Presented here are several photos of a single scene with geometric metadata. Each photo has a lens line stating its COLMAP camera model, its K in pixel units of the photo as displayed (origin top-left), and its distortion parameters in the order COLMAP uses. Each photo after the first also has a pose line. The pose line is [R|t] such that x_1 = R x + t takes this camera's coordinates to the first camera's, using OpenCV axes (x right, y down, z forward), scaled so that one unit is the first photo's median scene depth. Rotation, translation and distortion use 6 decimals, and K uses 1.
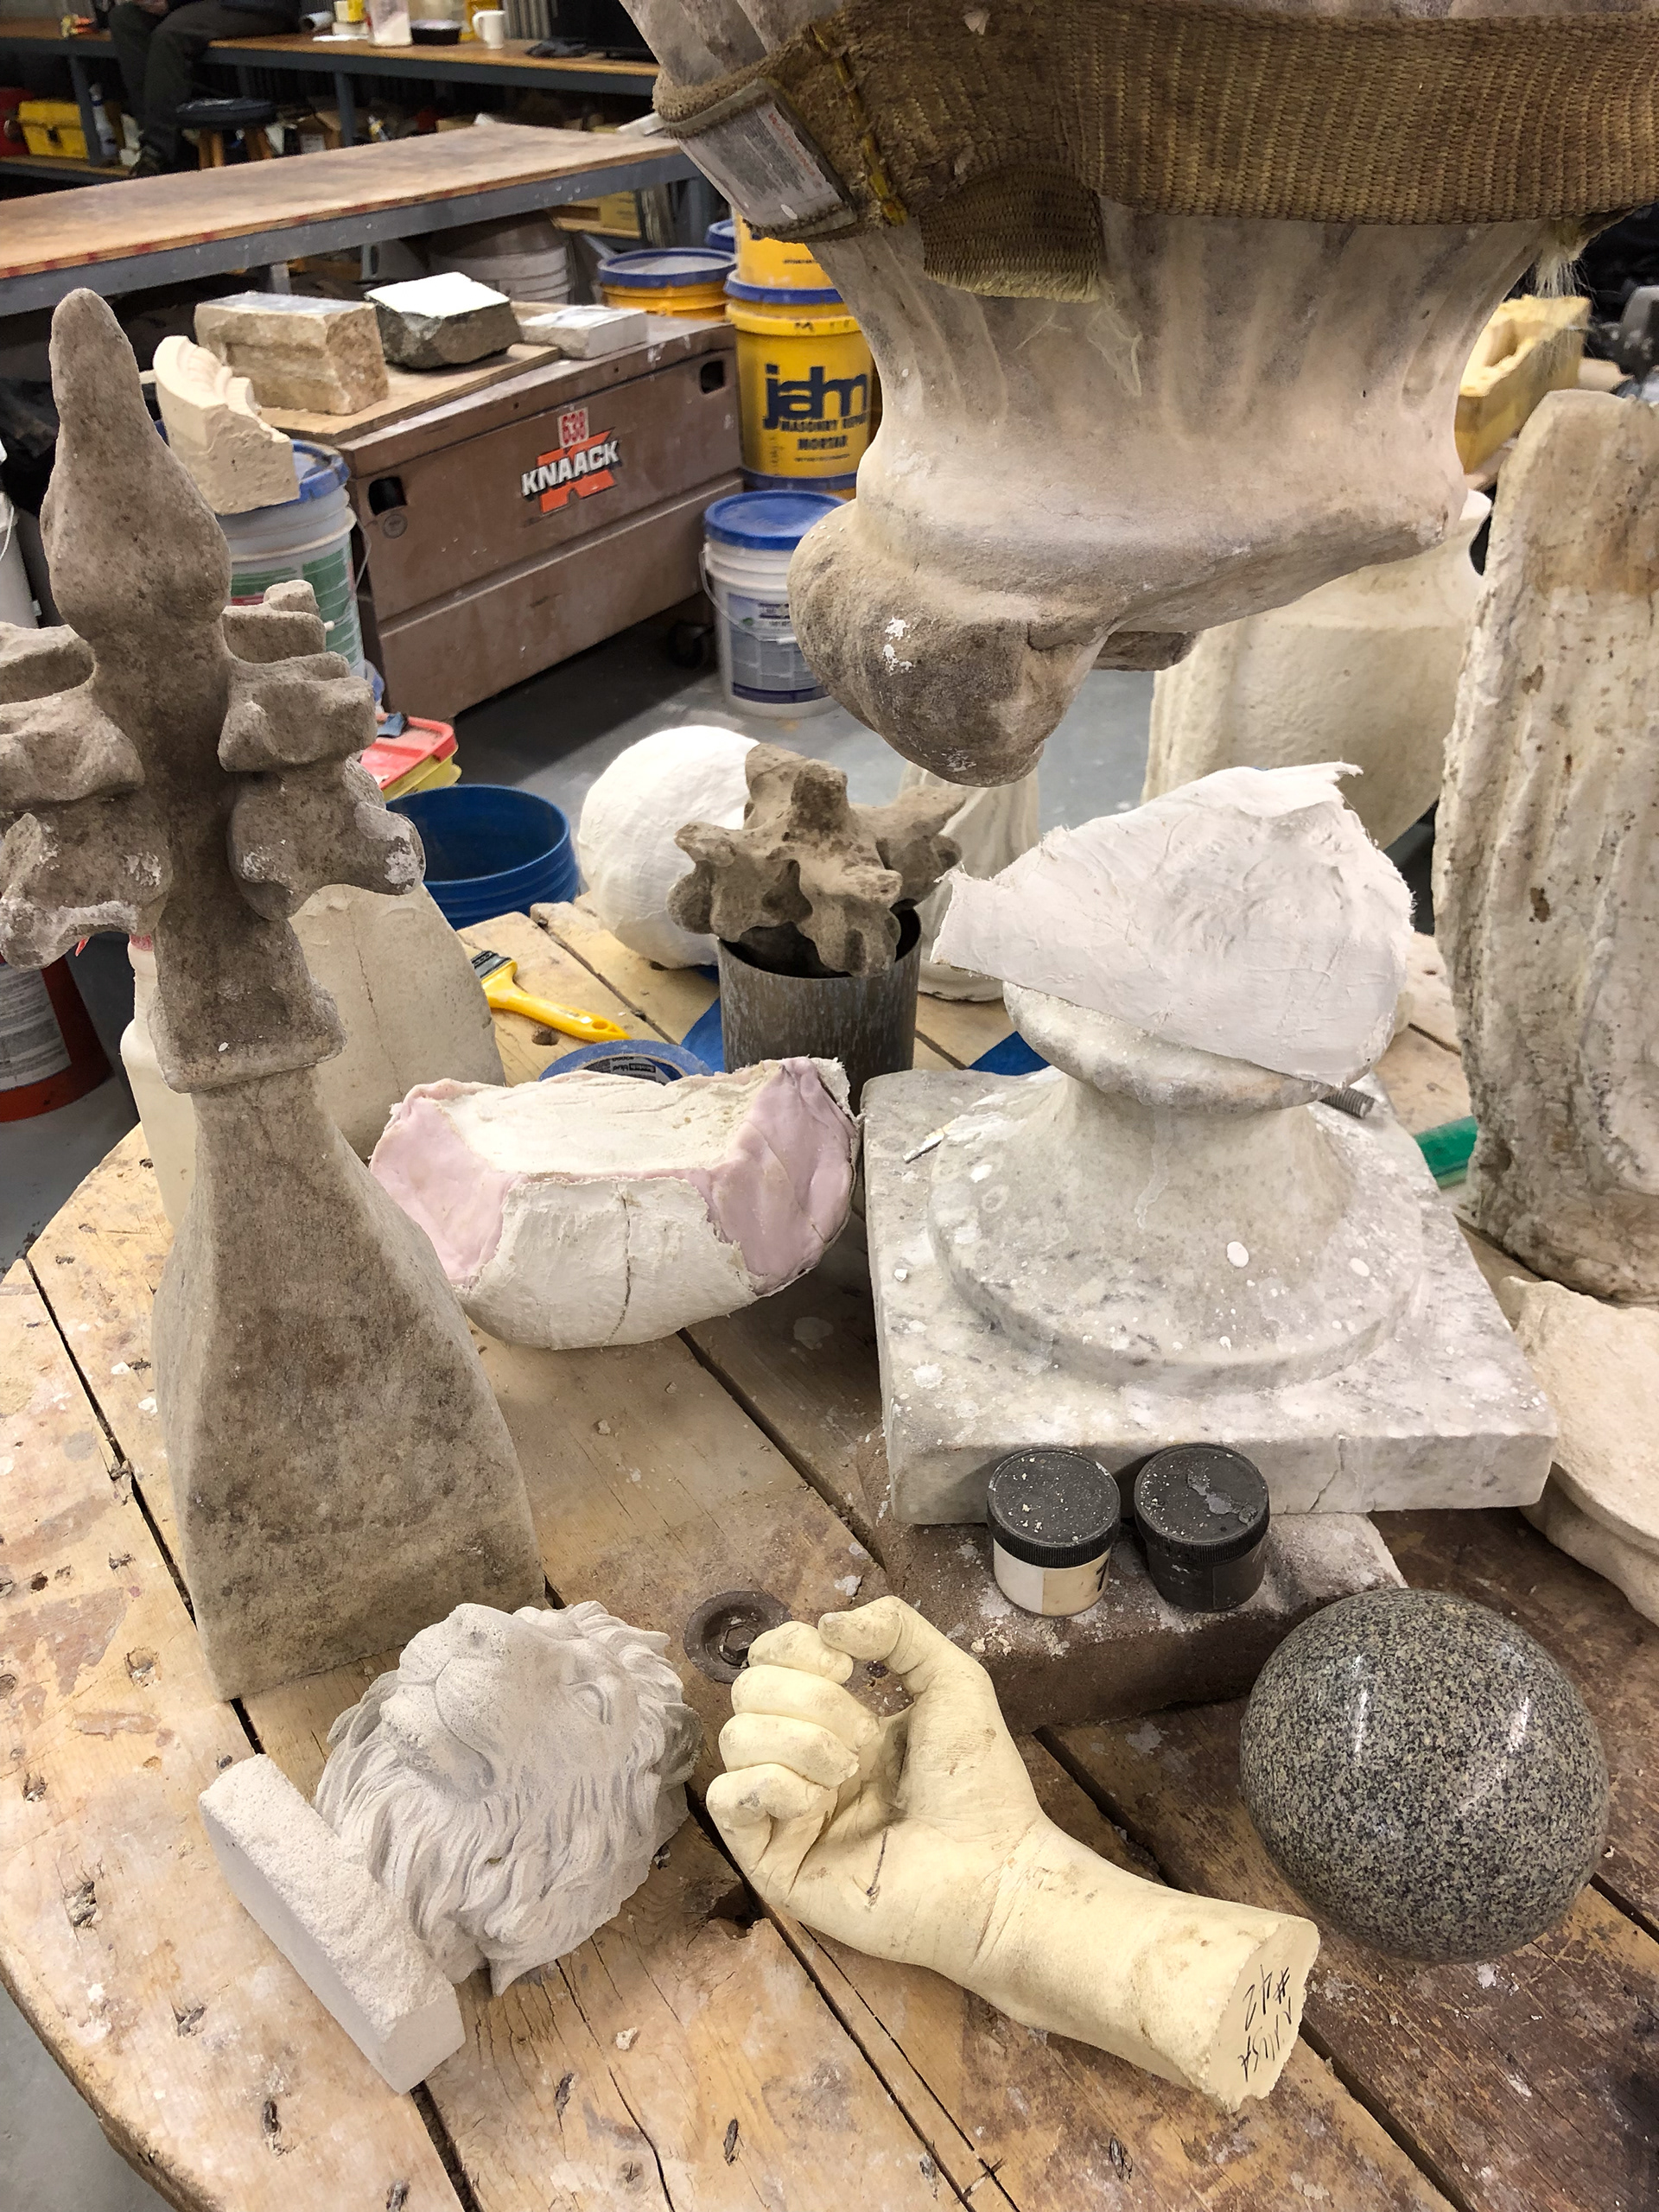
lens RADIAL K [[1863.6, 0, 836.4], [0, 1863.6, 1113.2], [0, 0, 1]] dist [0.031486, -0.045621]
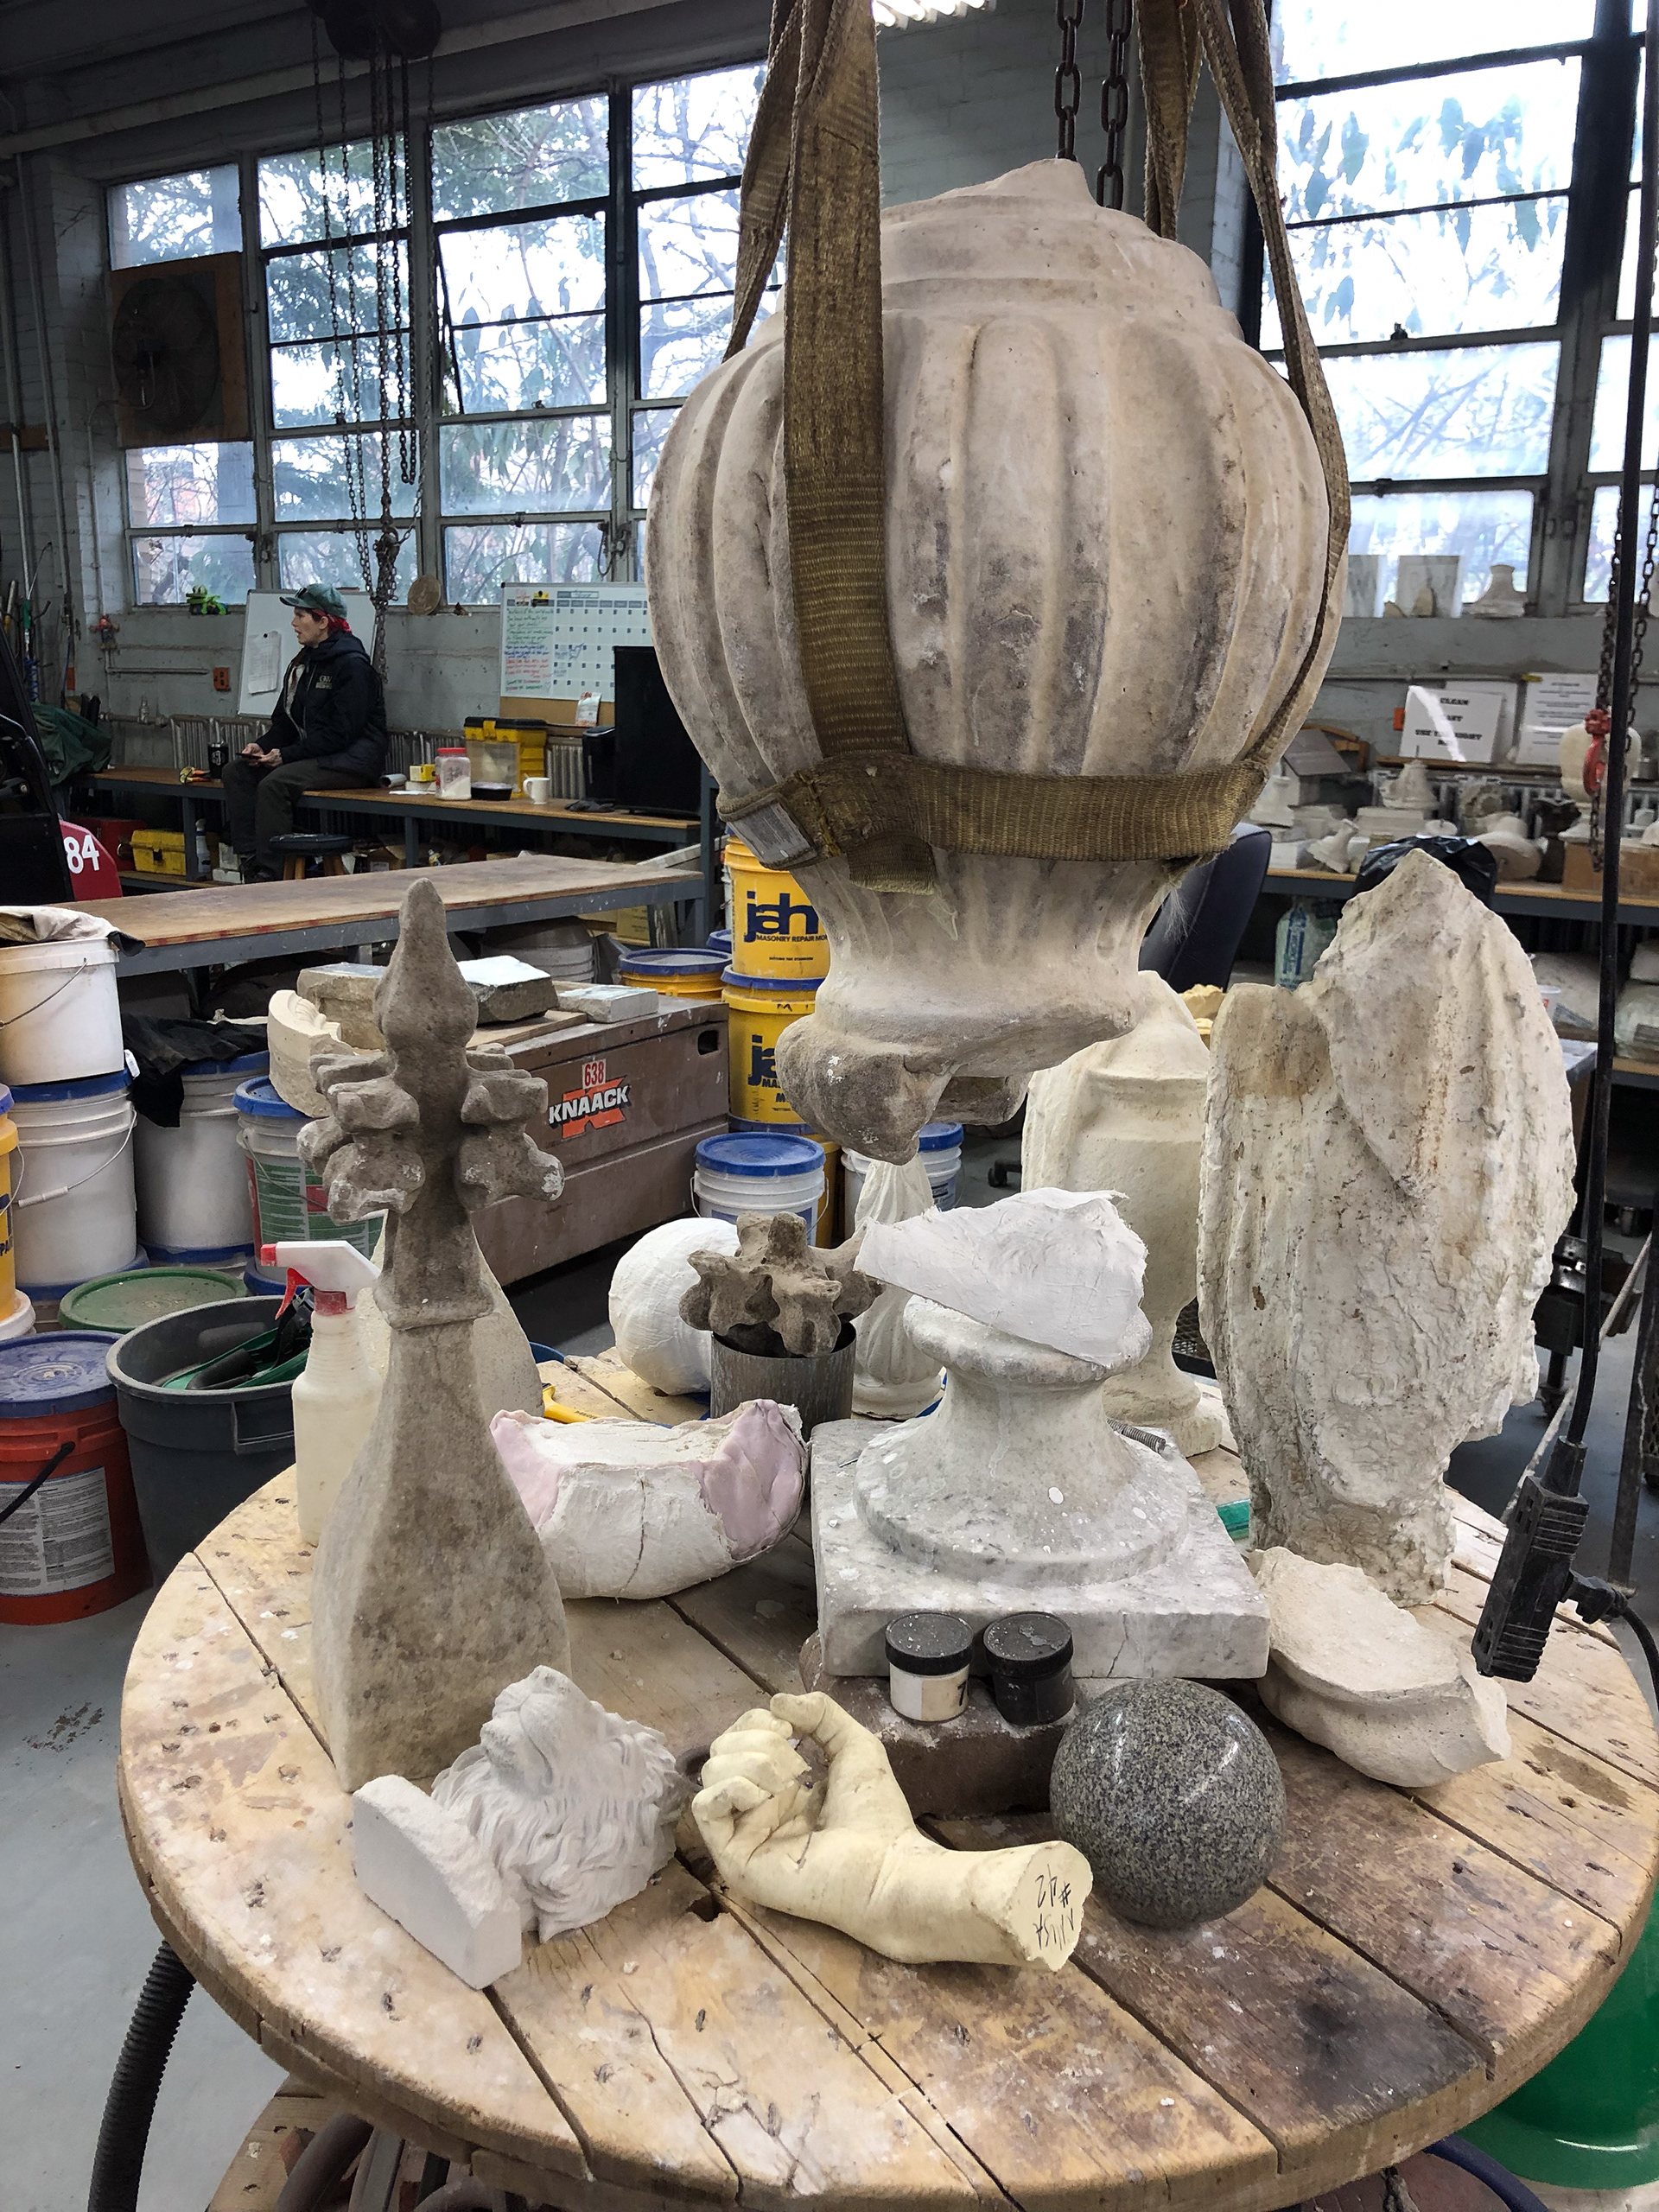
lens RADIAL K [[1863.6, 0, 825.1], [0, 1863.6, 1111.5], [0, 0, 1]] dist [0.031486, -0.045621]
pose [[0.999531, 0.029617, 0.007742, 0.008262], [-0.024980, 0.935299, -0.352975, 0.343742], [-0.017696, 0.352616, 0.935601, -0.551744]]
